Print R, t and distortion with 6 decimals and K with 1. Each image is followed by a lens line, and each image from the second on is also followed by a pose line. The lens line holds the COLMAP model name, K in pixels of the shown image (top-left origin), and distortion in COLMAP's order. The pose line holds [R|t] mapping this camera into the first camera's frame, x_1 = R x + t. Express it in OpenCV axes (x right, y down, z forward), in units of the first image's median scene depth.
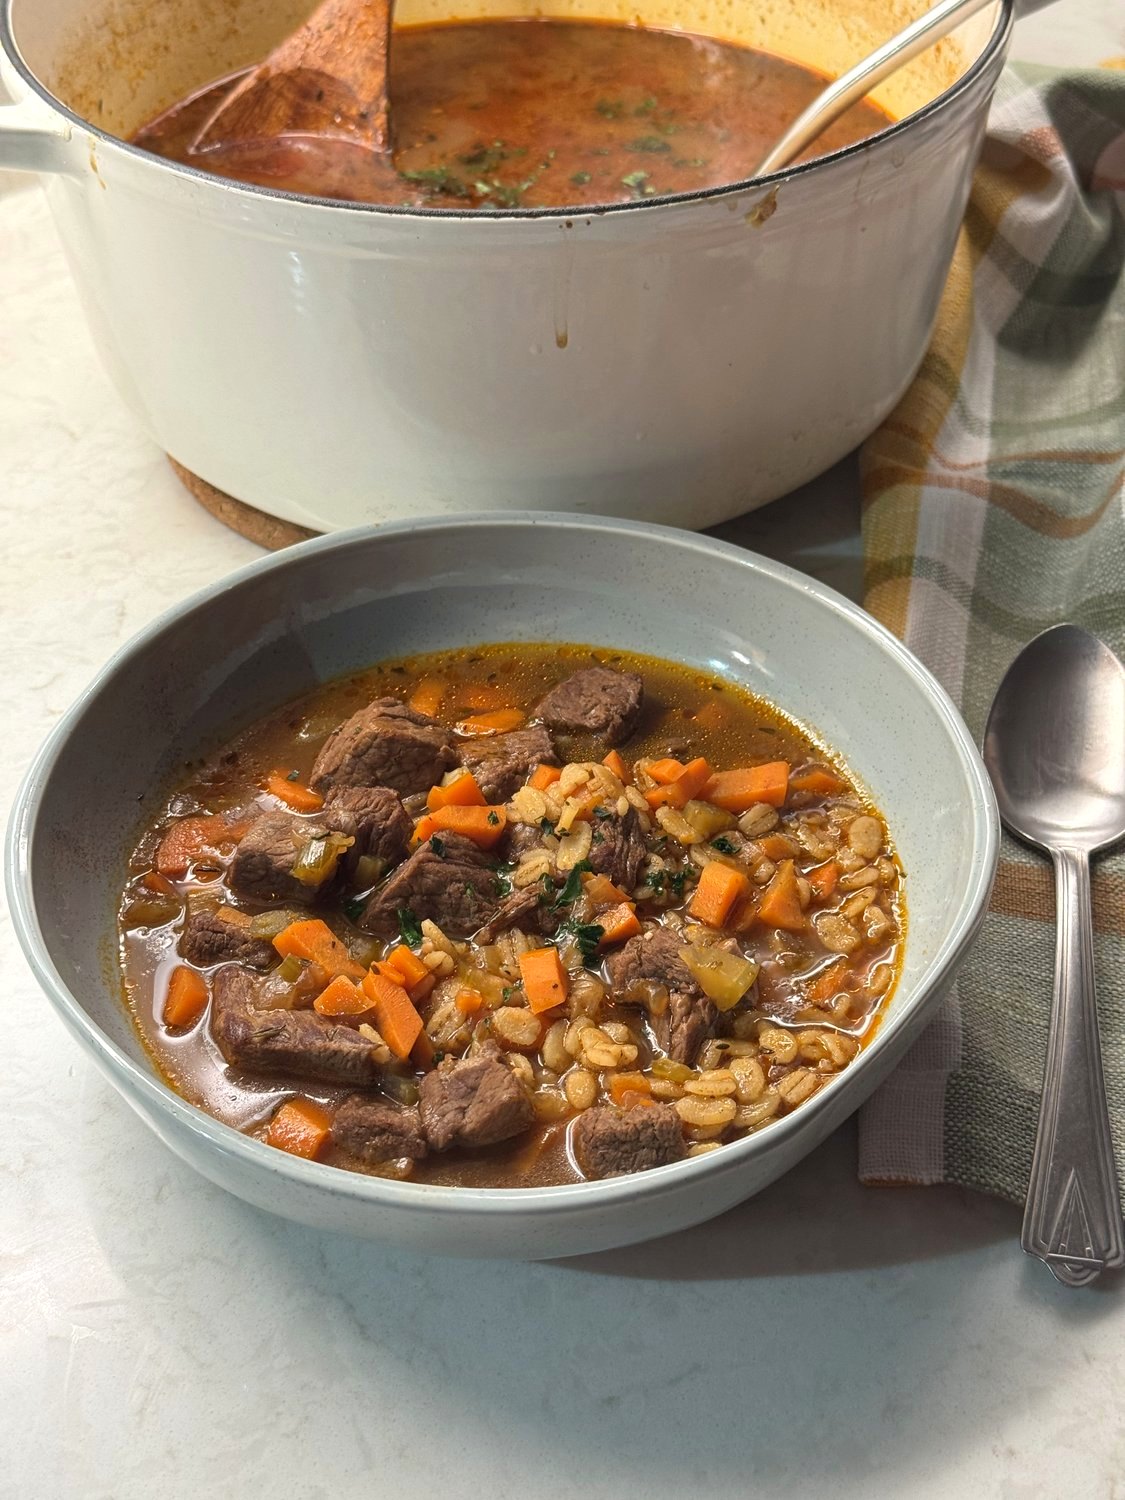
lens RADIAL K [[2047.7, 0, 562.5], [0, 2047.7, 750.0], [0, 0, 1]] dist [0.096748, -0.528214]
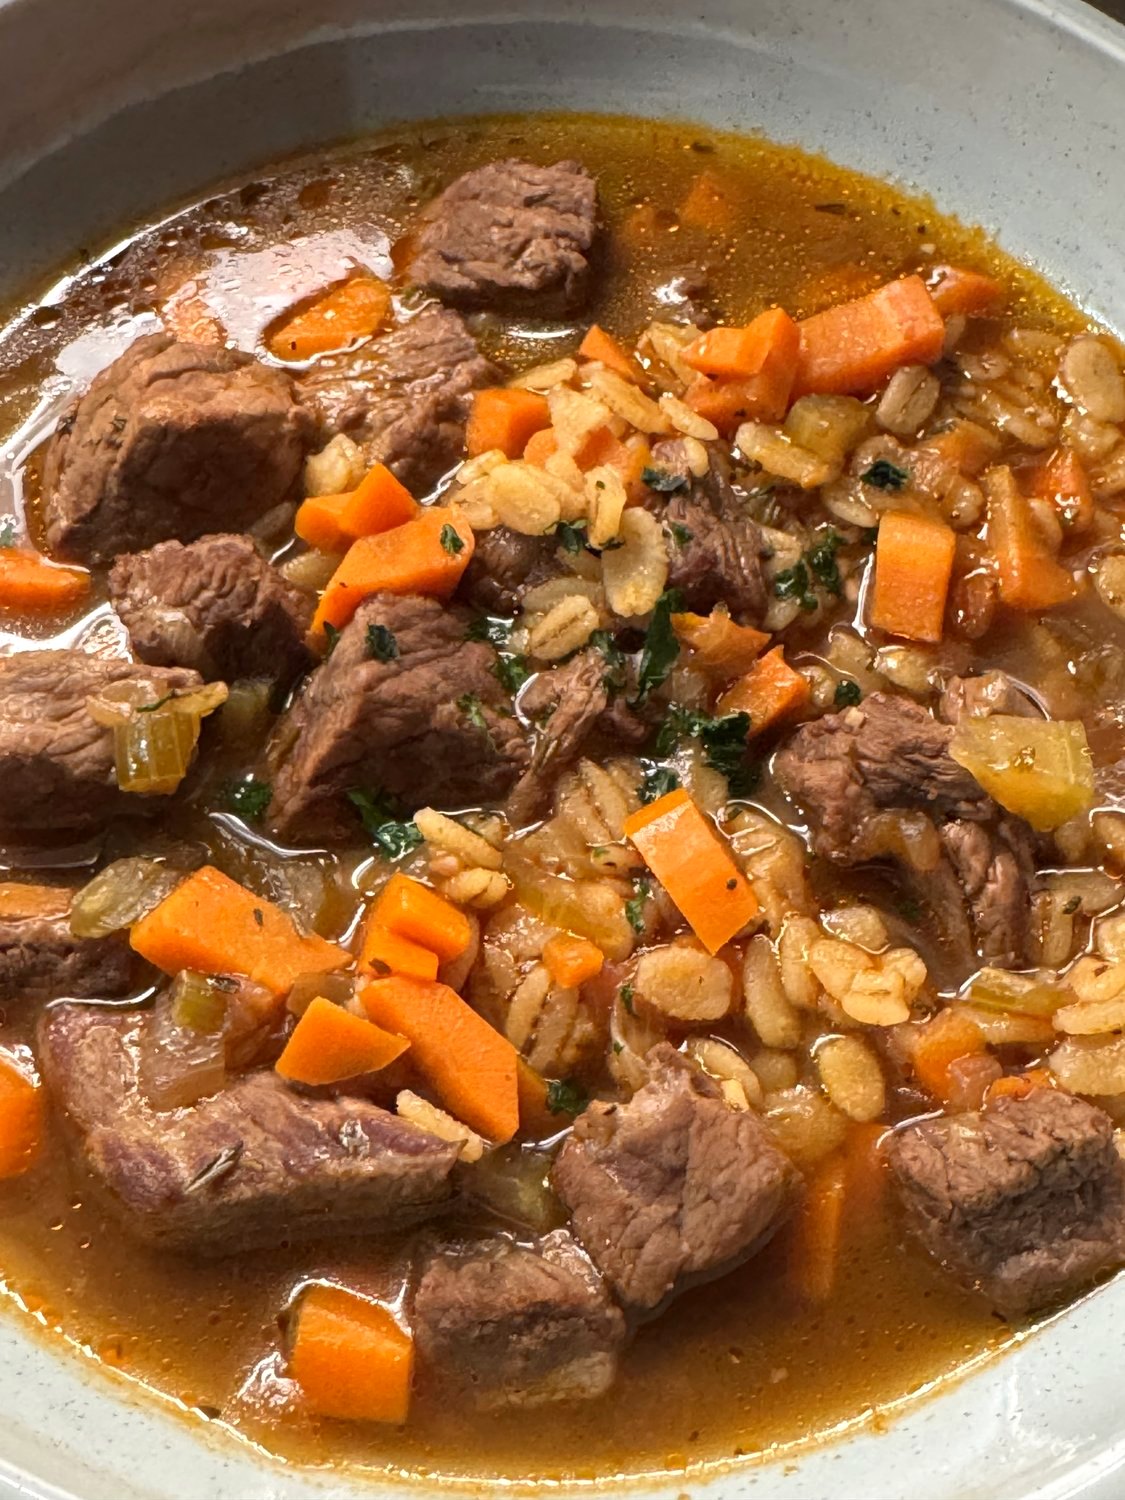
lens RADIAL K [[2047.7, 0, 562.5], [0, 2047.7, 750.0], [0, 0, 1]] dist [0.096748, -0.528214]
pose [[0.944331, -0.283999, 0.166083, -0.108980], [0.215633, 0.915553, 0.339507, -0.087265], [-0.248477, -0.284794, 0.925825, 0.523684]]
